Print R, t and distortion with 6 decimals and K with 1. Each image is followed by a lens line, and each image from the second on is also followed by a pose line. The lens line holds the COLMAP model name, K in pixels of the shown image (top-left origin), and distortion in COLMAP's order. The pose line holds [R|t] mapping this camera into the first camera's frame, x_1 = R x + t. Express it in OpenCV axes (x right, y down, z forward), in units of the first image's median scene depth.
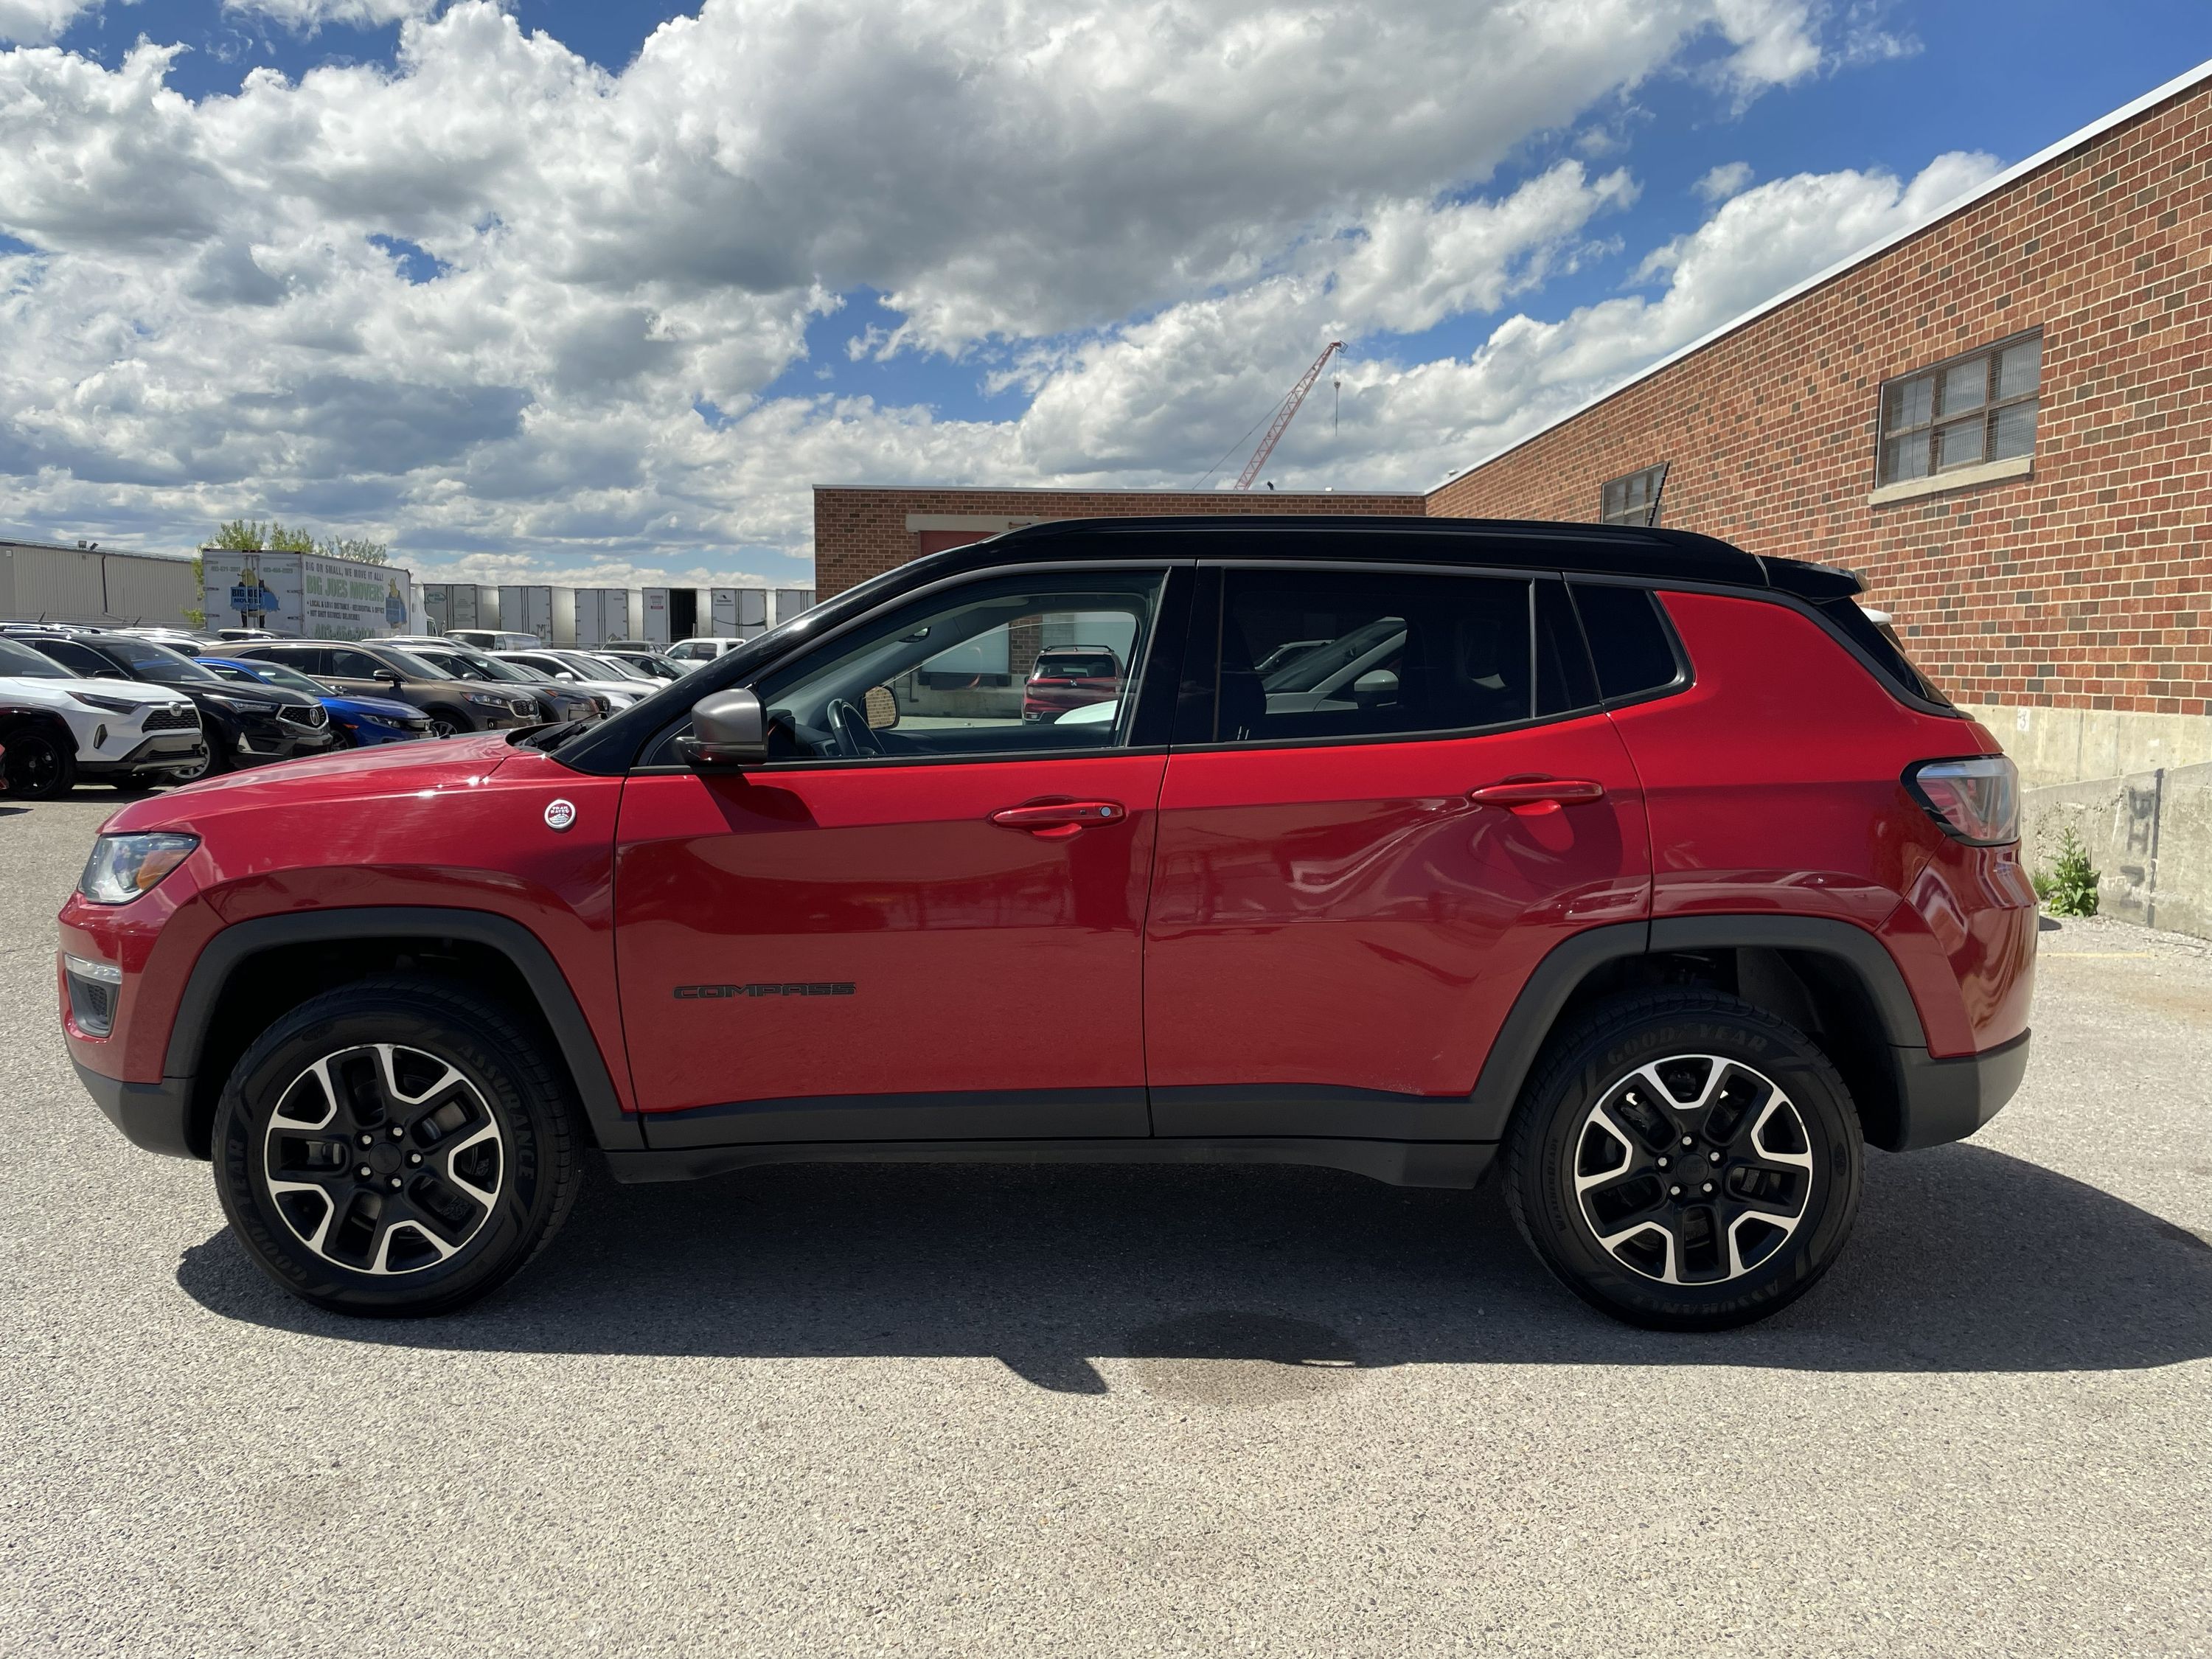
lens RADIAL K [[1751.3, 0, 1087.0], [0, 1751.3, 884.5], [0, 0, 1]] dist [0.074540, -0.116081]
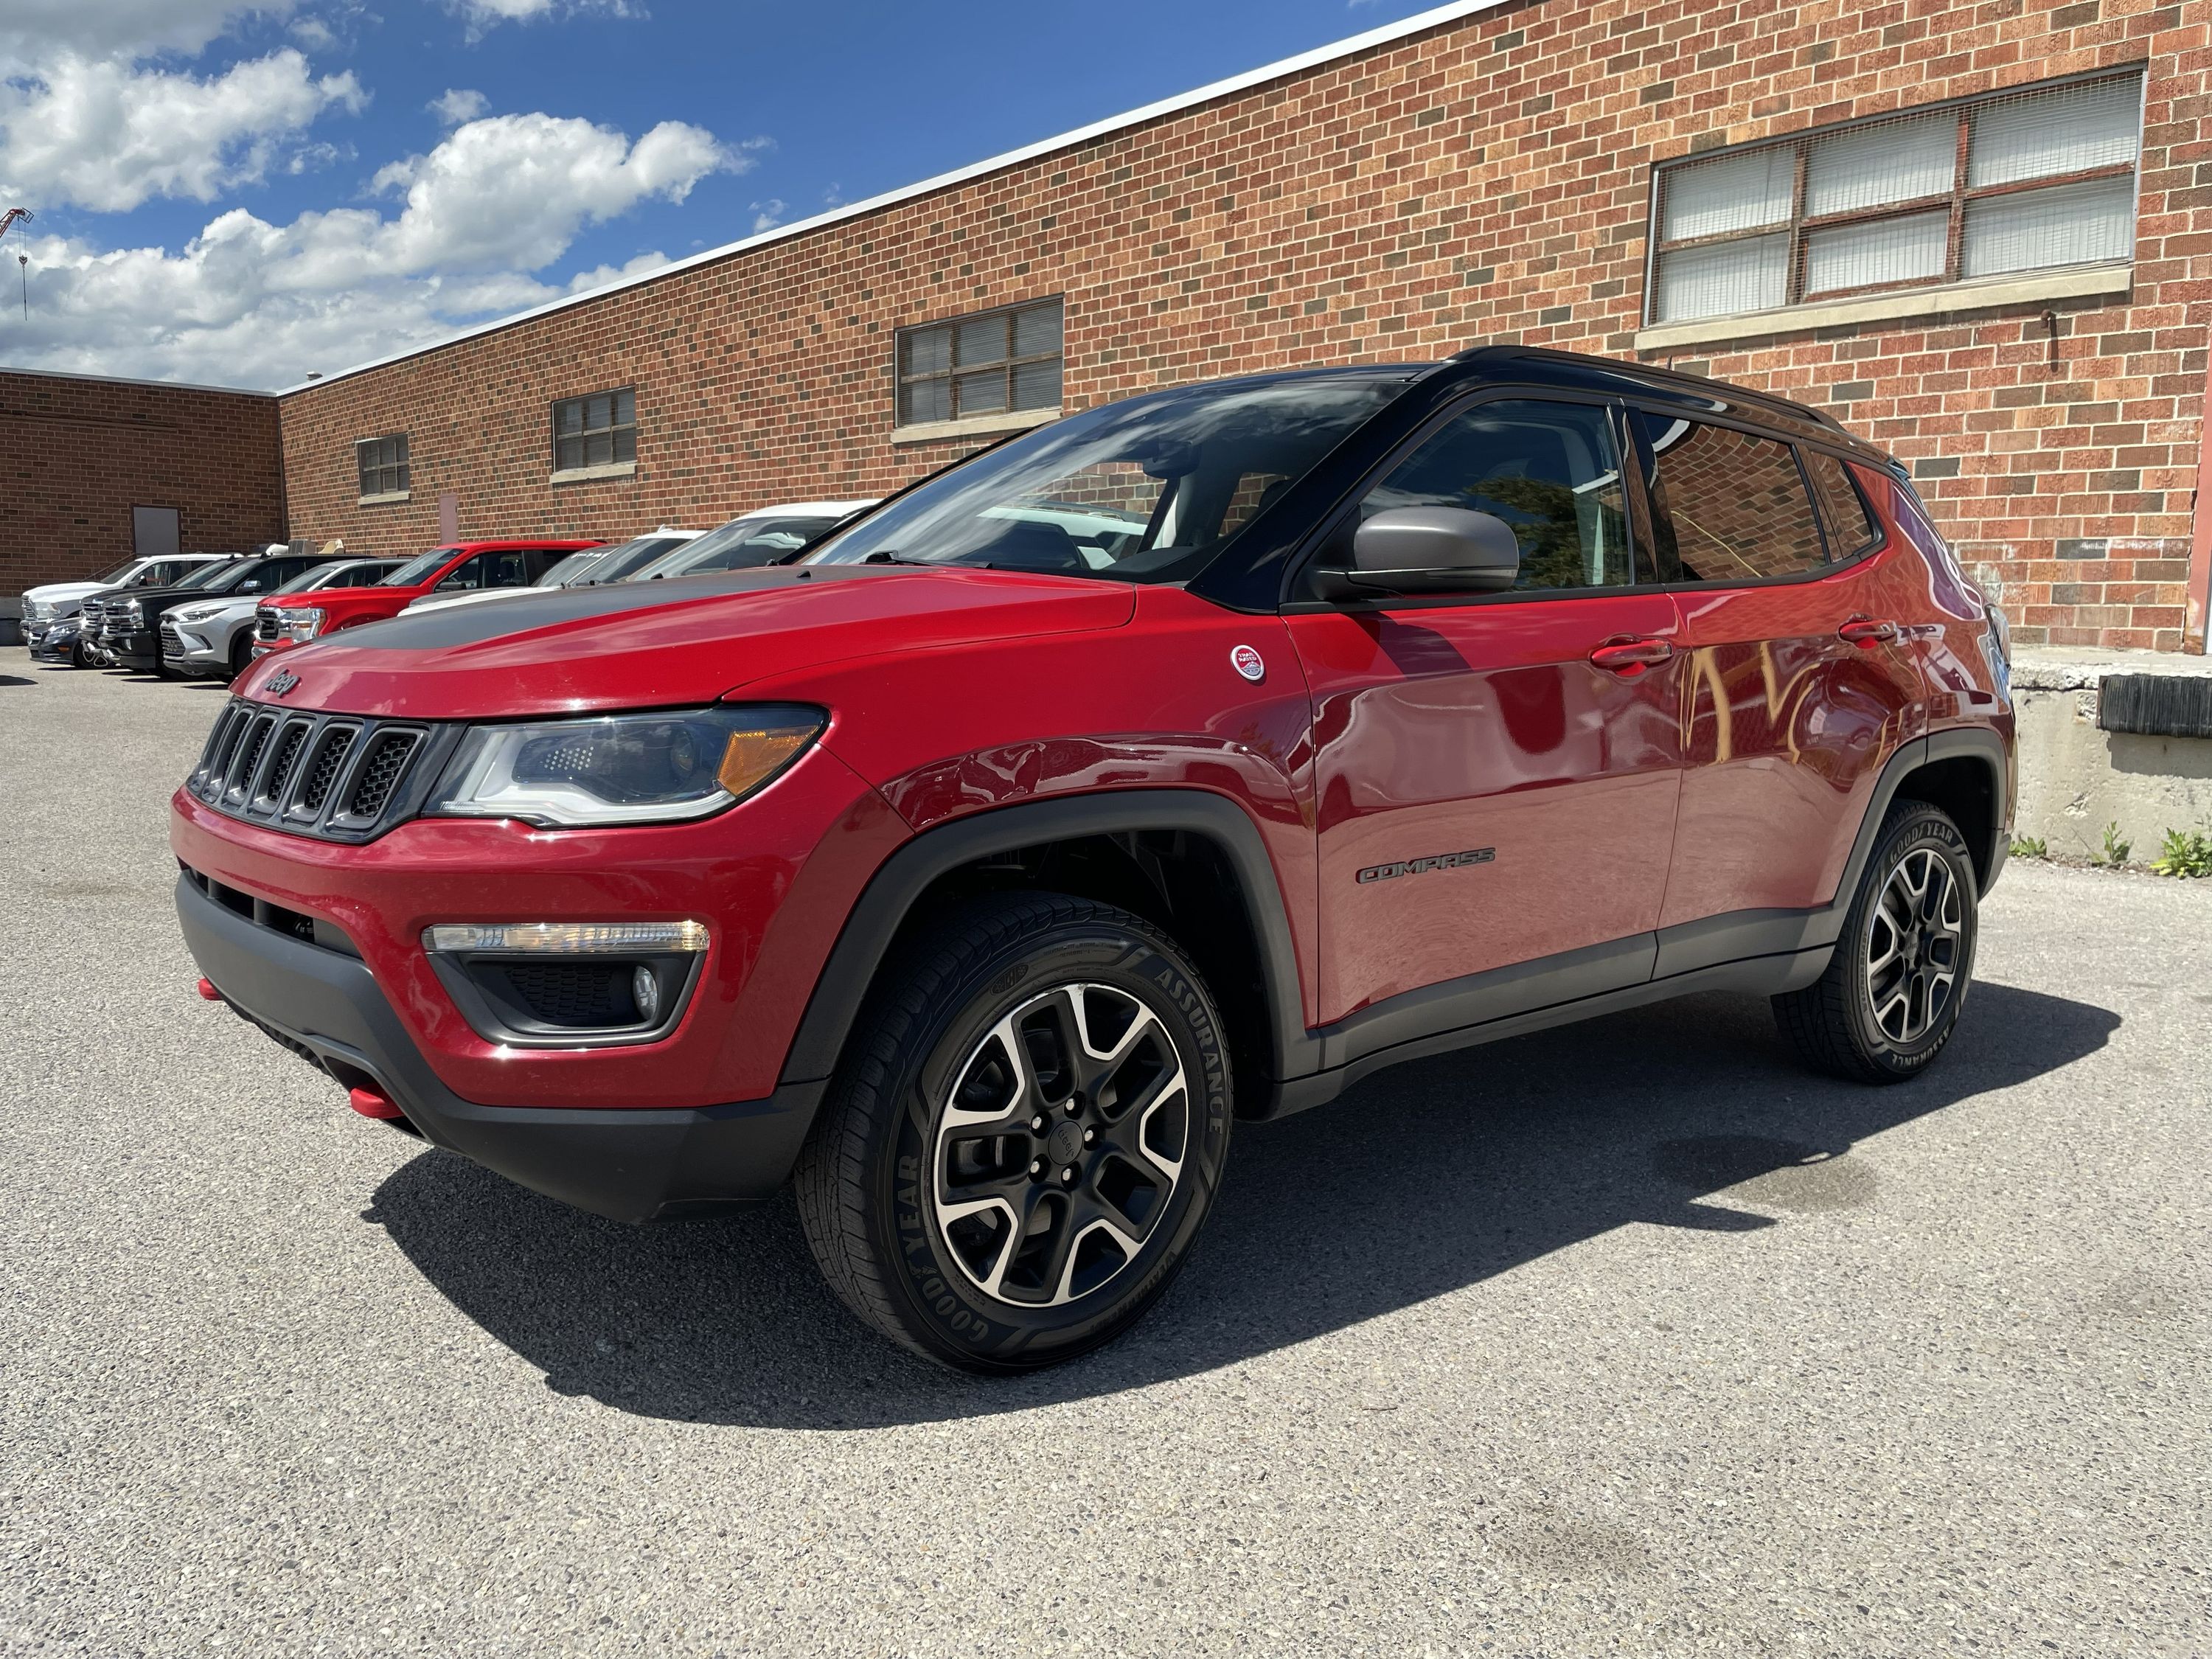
lens RADIAL K [[1751.3, 0, 1087.0], [0, 1751.3, 884.5], [0, 0, 1]] dist [0.074540, -0.116081]
pose [[0.745121, -0.091890, 0.660569, -0.171579], [0.071613, 0.995760, 0.057738, 0.001757], [-0.663073, 0.004284, 0.748542, 0.091830]]
